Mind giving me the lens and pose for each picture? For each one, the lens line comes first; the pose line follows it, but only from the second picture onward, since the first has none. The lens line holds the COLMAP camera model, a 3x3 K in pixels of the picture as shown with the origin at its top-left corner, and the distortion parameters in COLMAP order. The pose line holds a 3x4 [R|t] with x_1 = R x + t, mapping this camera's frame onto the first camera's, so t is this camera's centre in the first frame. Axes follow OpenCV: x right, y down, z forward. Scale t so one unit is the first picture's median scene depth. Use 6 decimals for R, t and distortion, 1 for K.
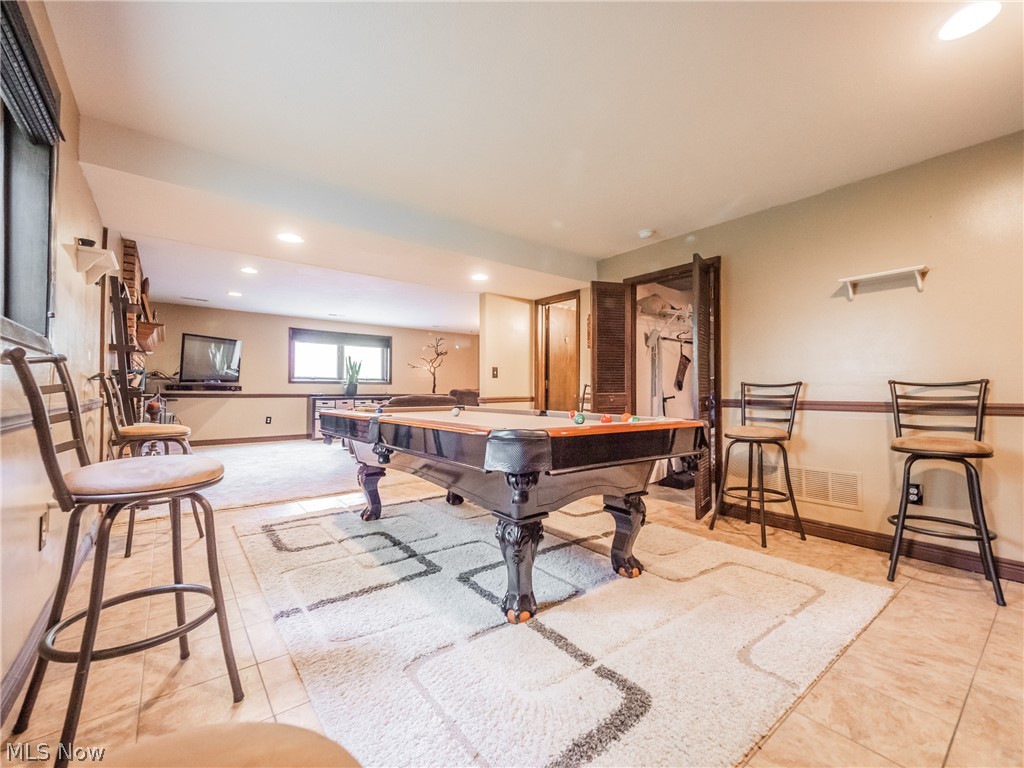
lens RADIAL K [[430.3, 0, 507.4], [0, 430.3, 383.2], [0, 0, 1]] dist [0.020104, -0.011094]
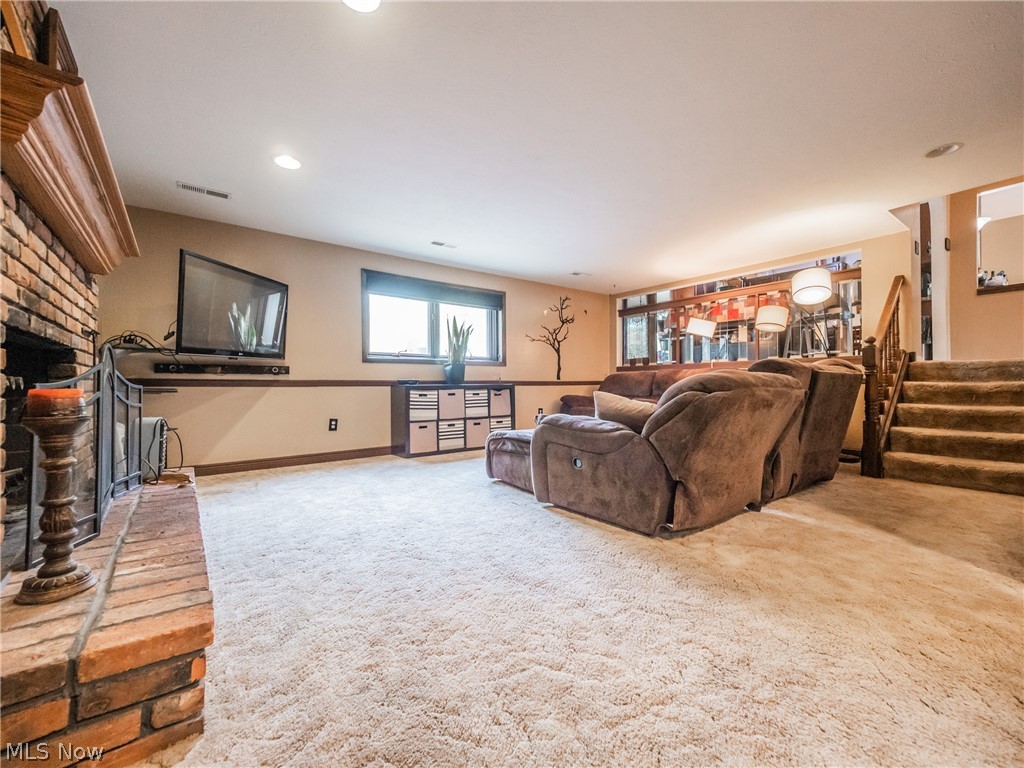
lens RADIAL K [[430.3, 0, 507.4], [0, 430.3, 383.2], [0, 0, 1]] dist [0.020104, -0.011094]
pose [[0.999740, -0.012198, -0.019251, -0.291100], [0.012468, 0.999825, 0.013973, 0.022729], [0.019077, -0.014209, 0.999717, 0.402639]]
